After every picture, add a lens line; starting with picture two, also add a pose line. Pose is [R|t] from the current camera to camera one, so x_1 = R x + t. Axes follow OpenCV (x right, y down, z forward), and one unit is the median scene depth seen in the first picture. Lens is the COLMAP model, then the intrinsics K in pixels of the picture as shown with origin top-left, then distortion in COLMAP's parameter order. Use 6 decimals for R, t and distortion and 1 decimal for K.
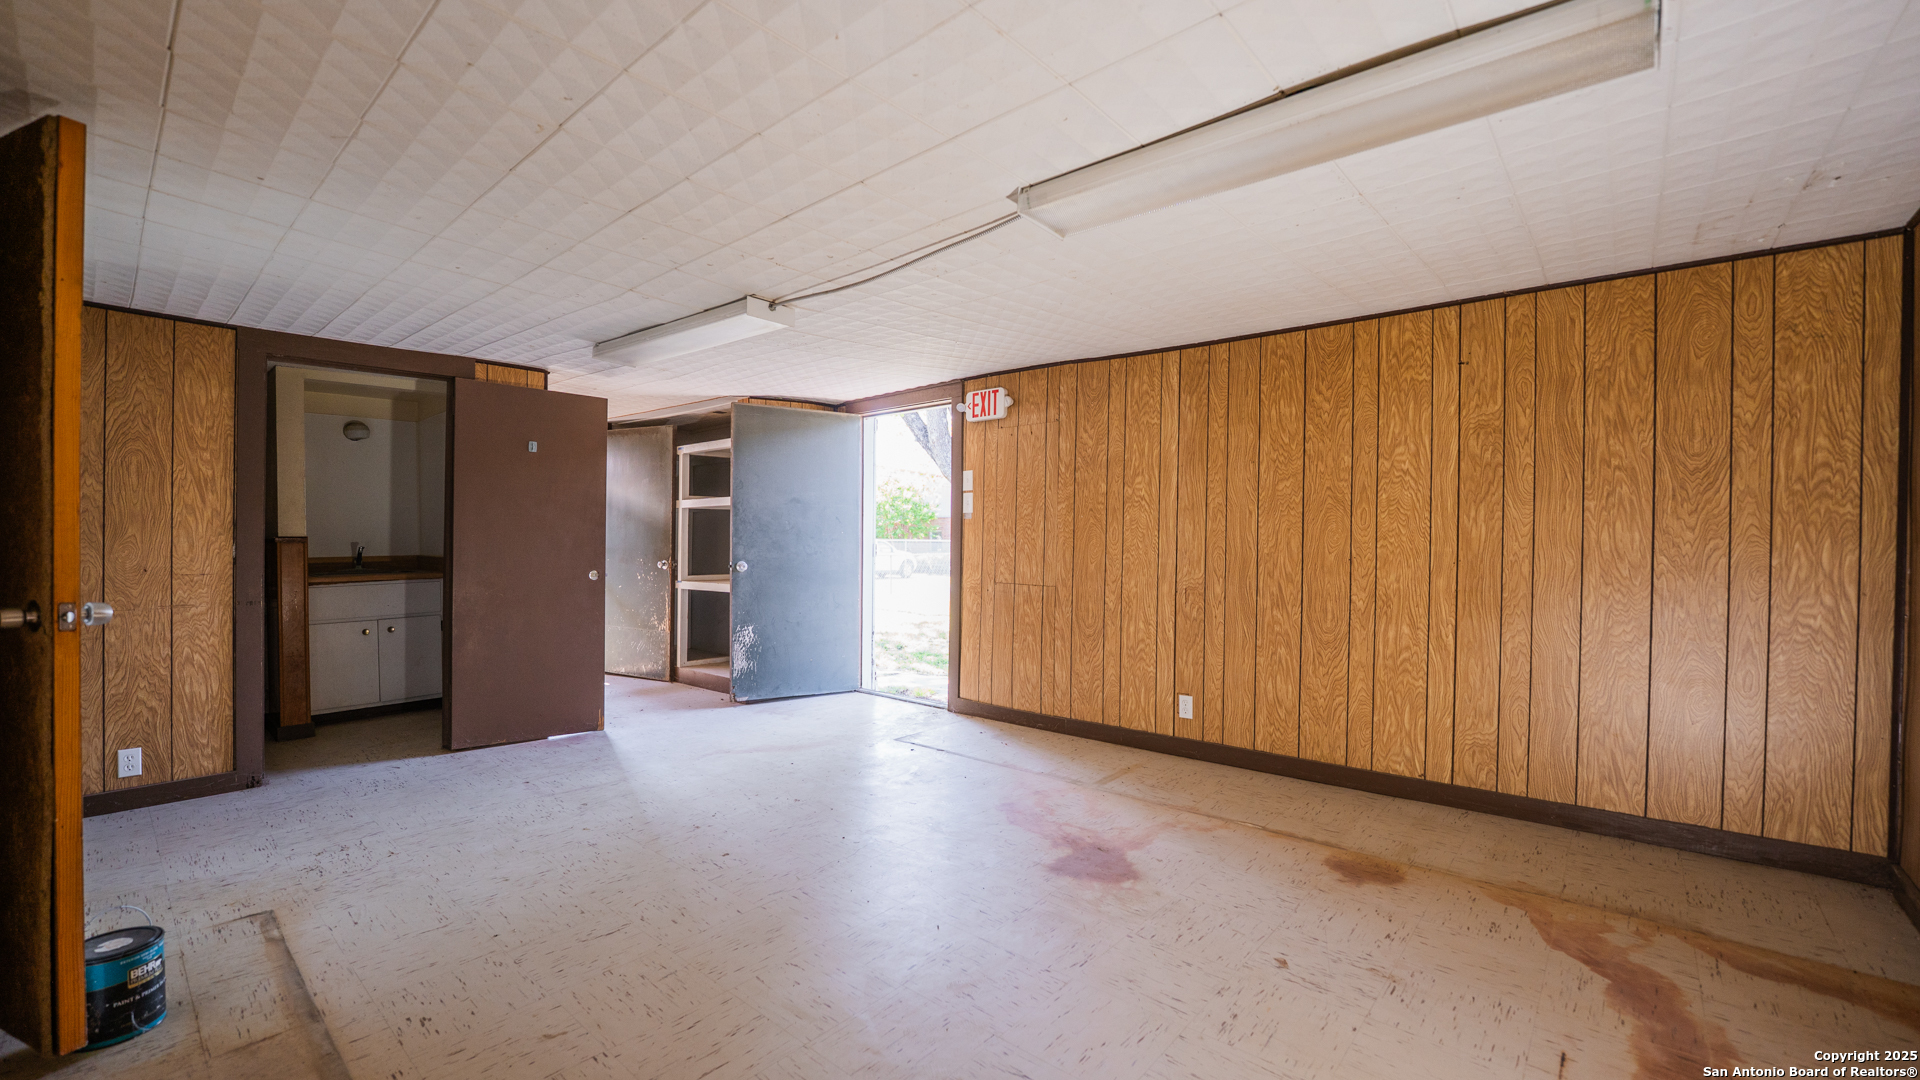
lens RADIAL K [[790.8, 0, 957.4], [0, 790.8, 540.4], [0, 0, 1]] dist [-0.003767, -0.000121]
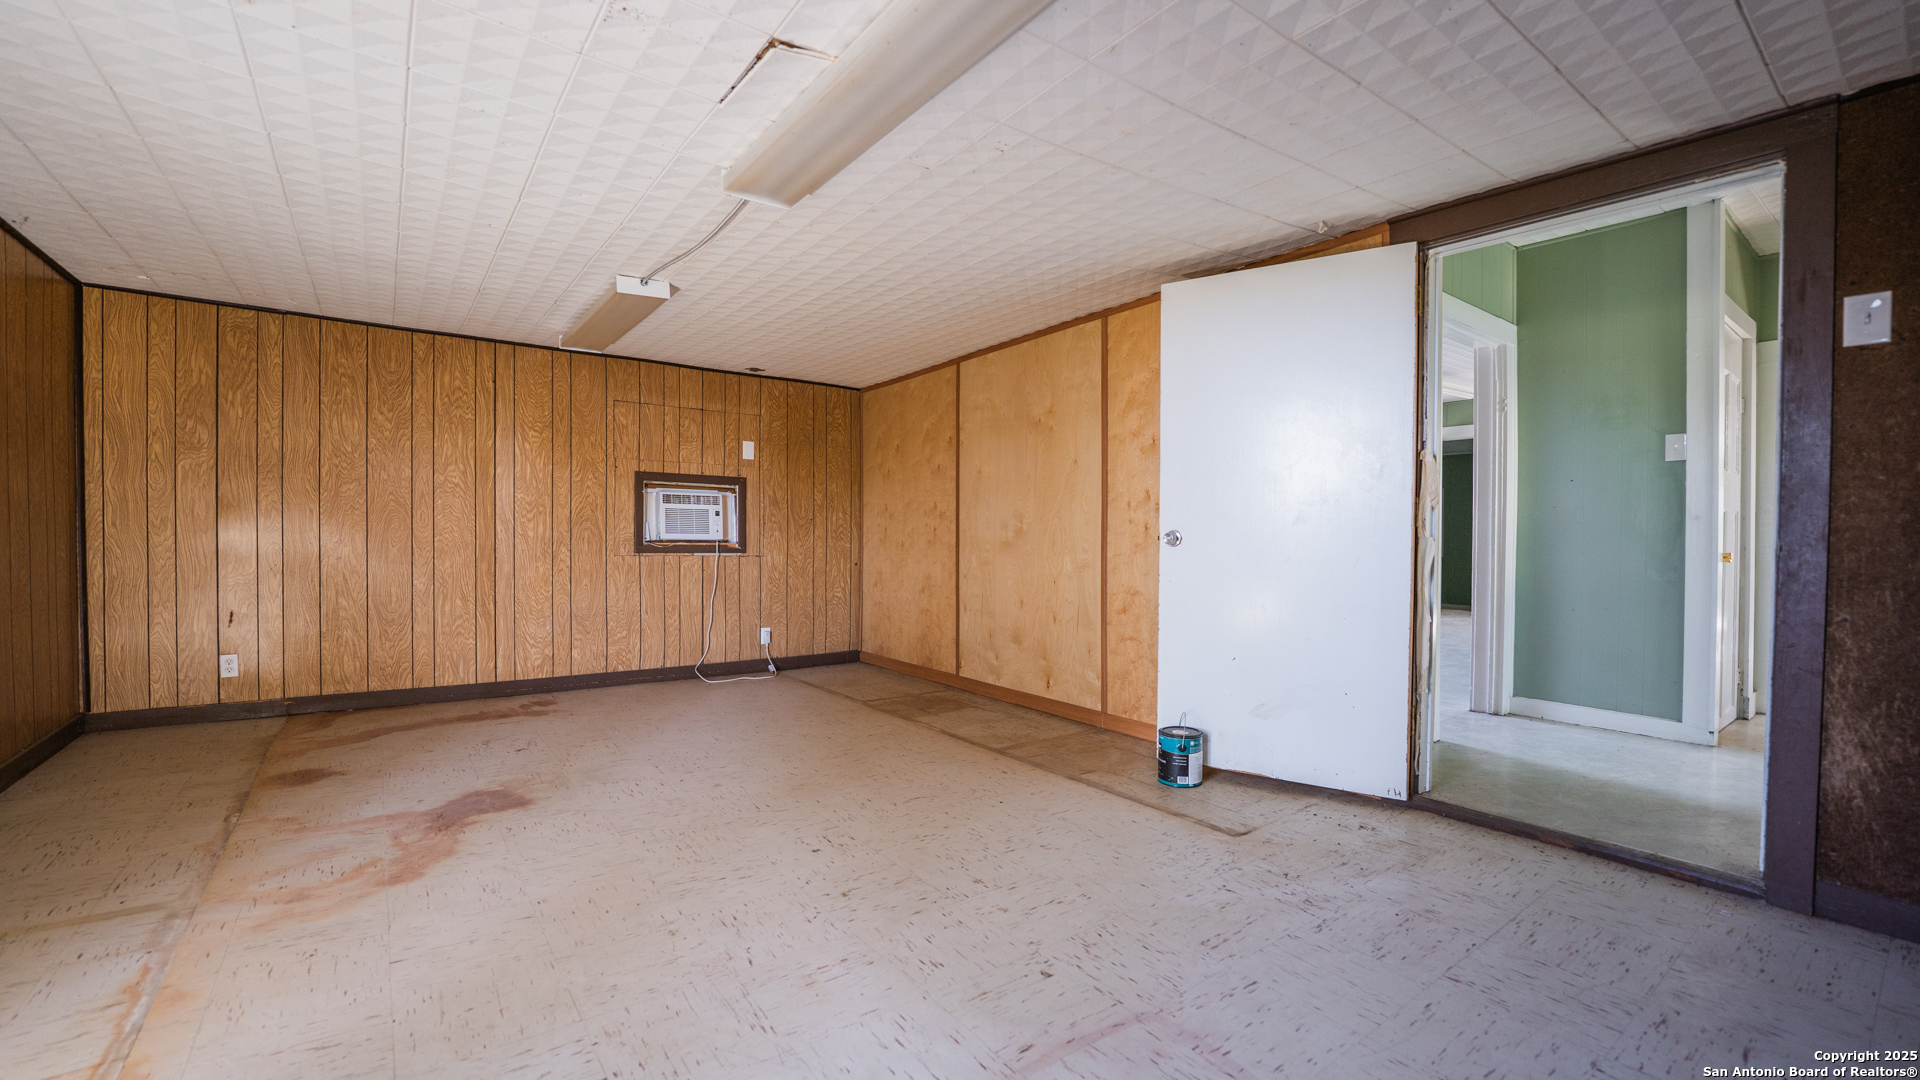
lens RADIAL K [[790.8, 0, 963.2], [0, 790.8, 540.4], [0, 0, 1]] dist [-0.003767, -0.000121]
pose [[-0.979681, -0.005620, 0.200482, -0.605646], [-0.002286, 0.999855, 0.016858, 0.045443], [-0.200548, 0.016058, -0.979552, 1.761555]]
